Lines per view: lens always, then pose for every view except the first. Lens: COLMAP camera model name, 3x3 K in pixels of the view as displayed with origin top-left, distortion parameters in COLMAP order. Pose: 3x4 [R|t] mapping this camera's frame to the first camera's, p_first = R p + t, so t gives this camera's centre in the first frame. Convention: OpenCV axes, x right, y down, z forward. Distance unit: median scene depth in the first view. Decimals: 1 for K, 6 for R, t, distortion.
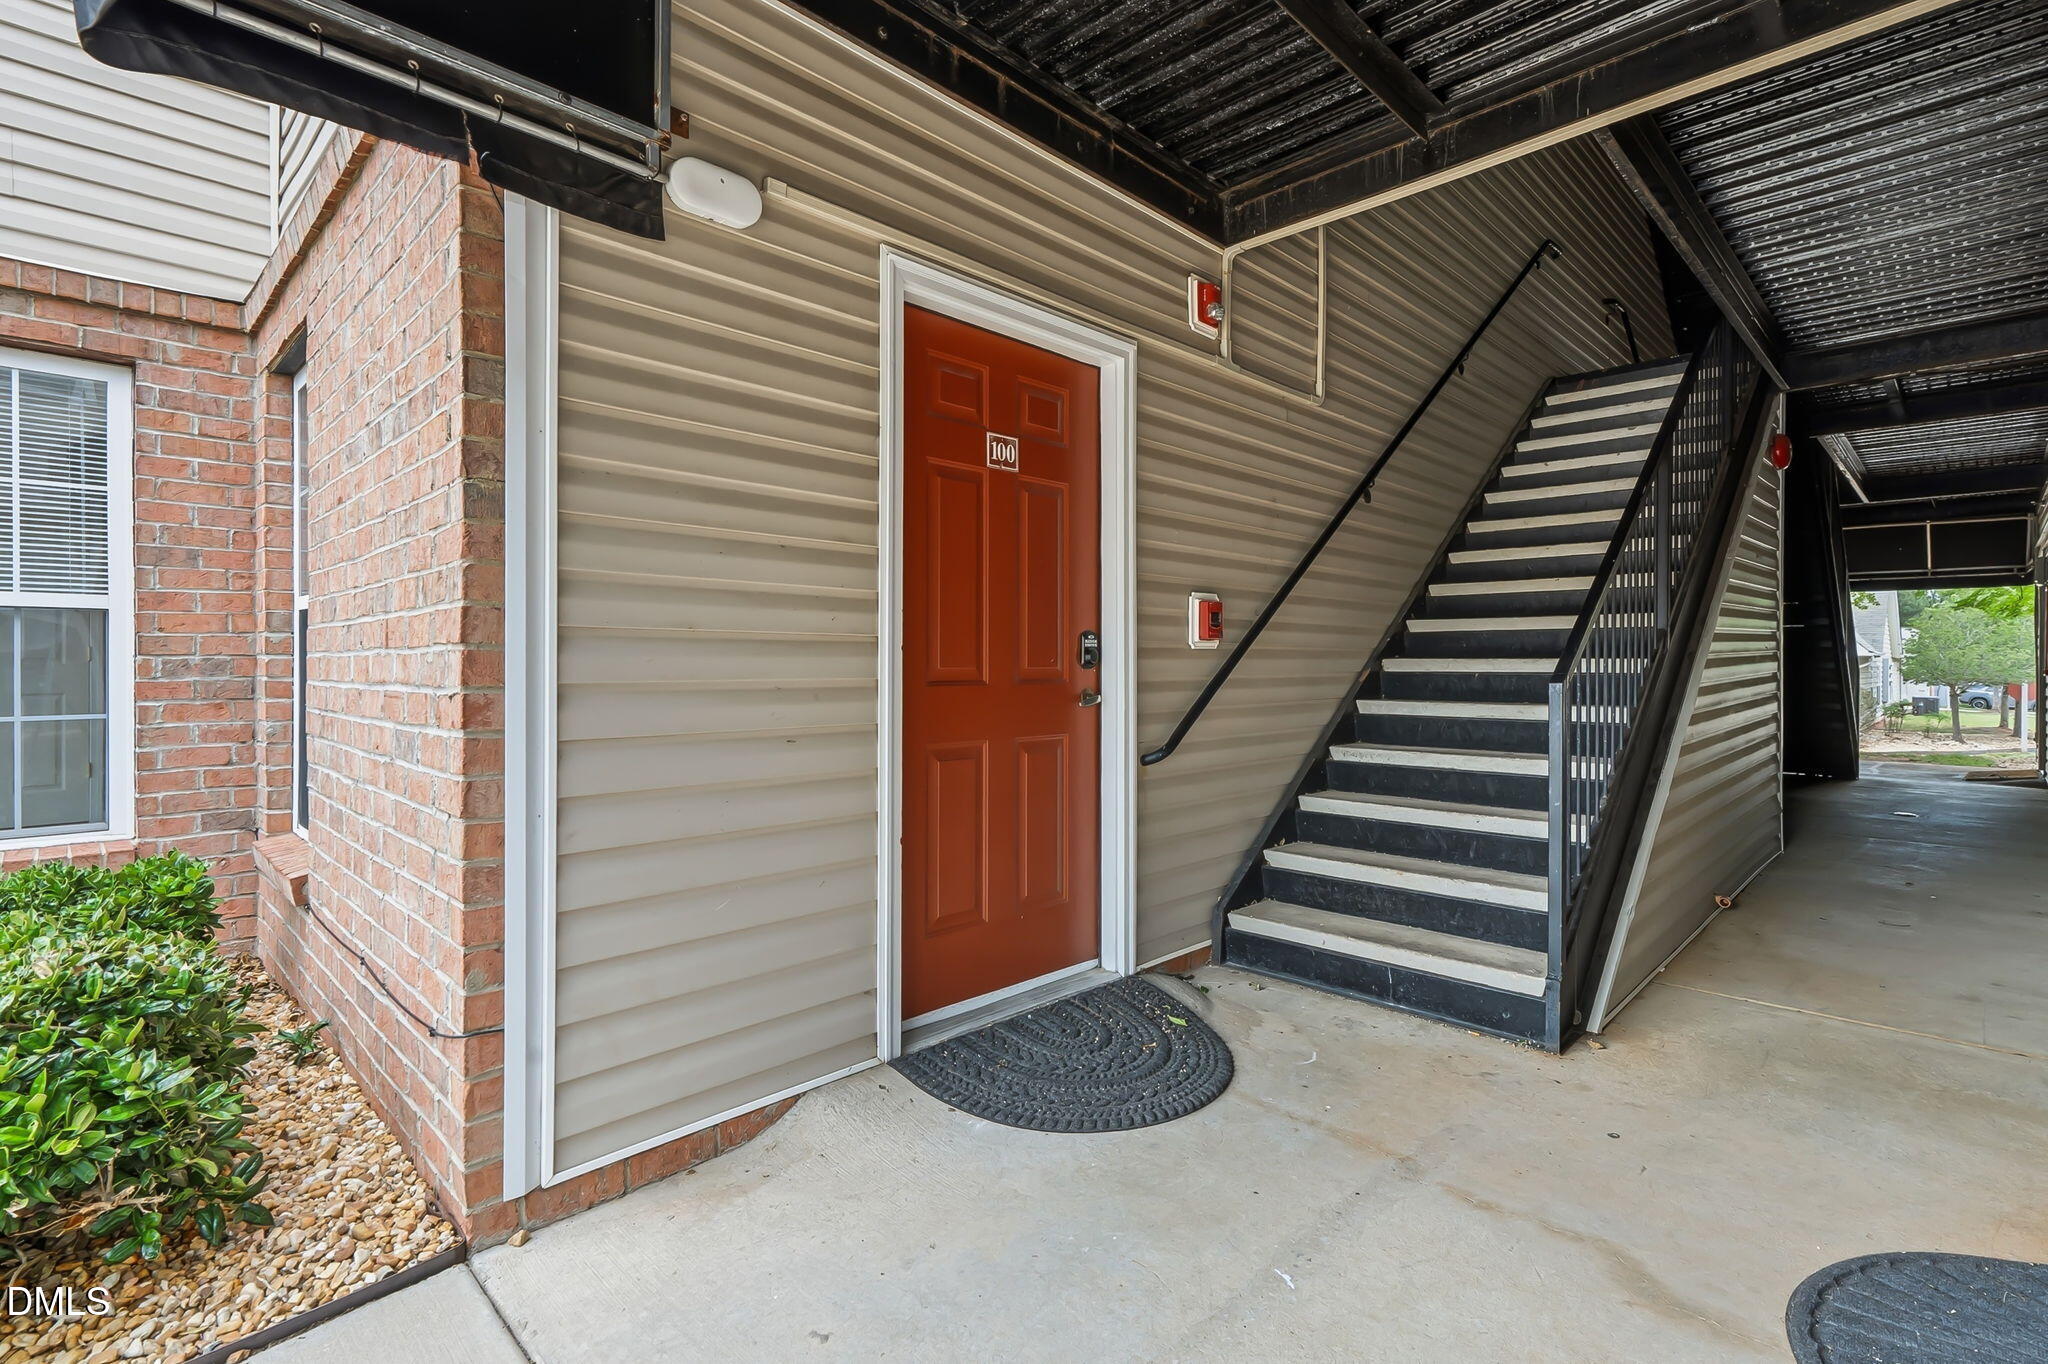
lens RADIAL K [[935.4, 0, 1017.5], [0, 935.4, 693.7], [0, 0, 1]] dist [0.004316, 0.000872]
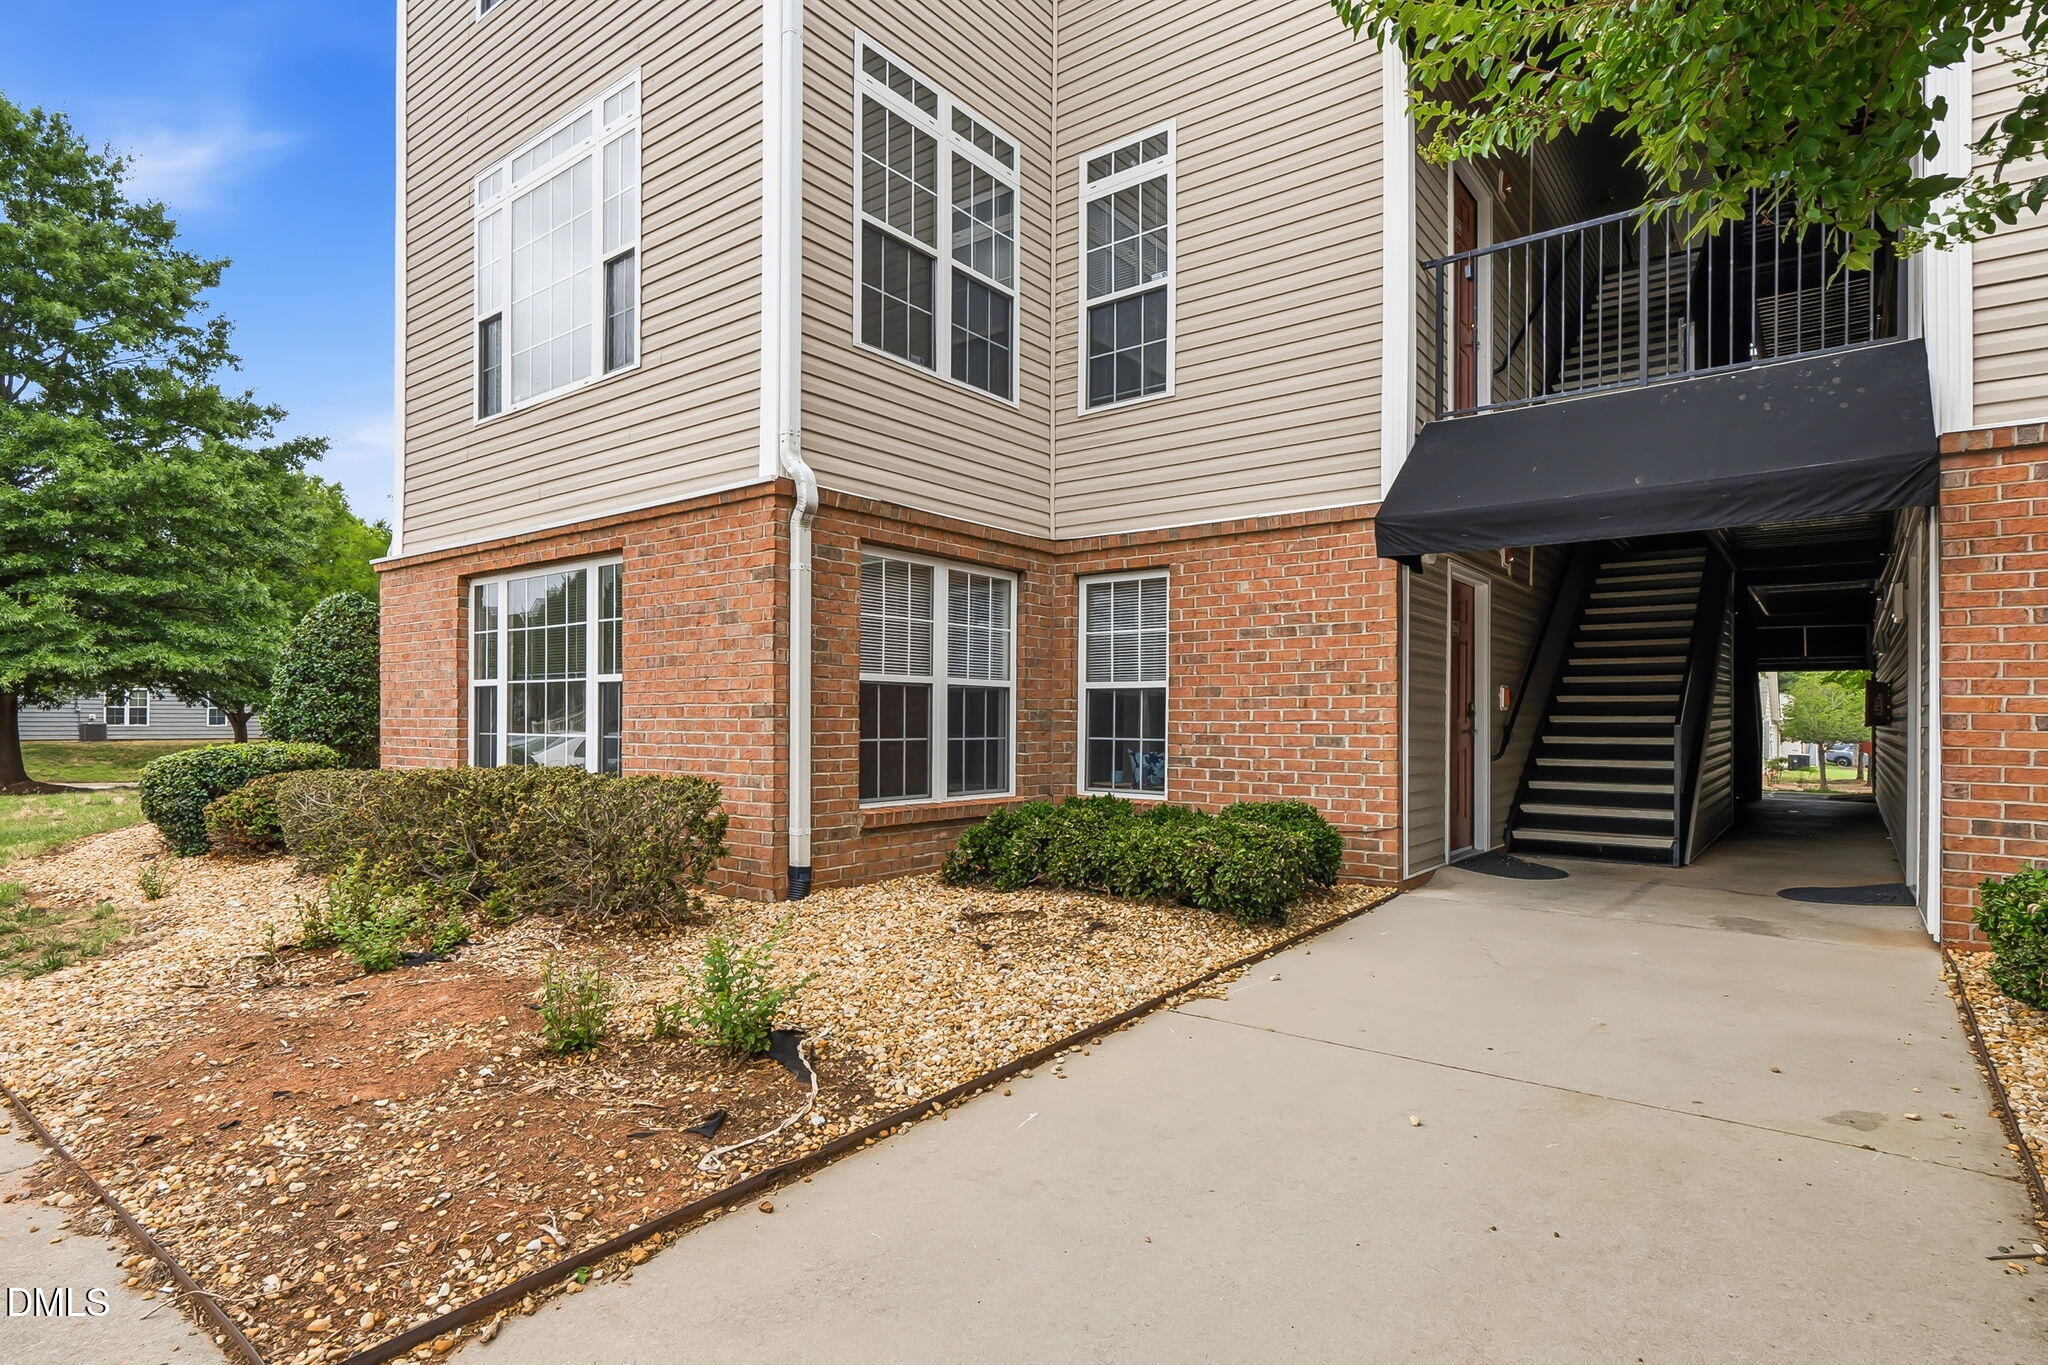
lens RADIAL K [[946.4, 0, 1024.4], [0, 946.4, 741.5], [0, 0, 1]] dist [0.001647, 0.000101]
pose [[0.996473, 0.005760, 0.083720, -0.712801], [-0.004947, 0.999939, -0.009913, 0.034200], [-0.083772, 0.009464, 0.996440, -0.720214]]
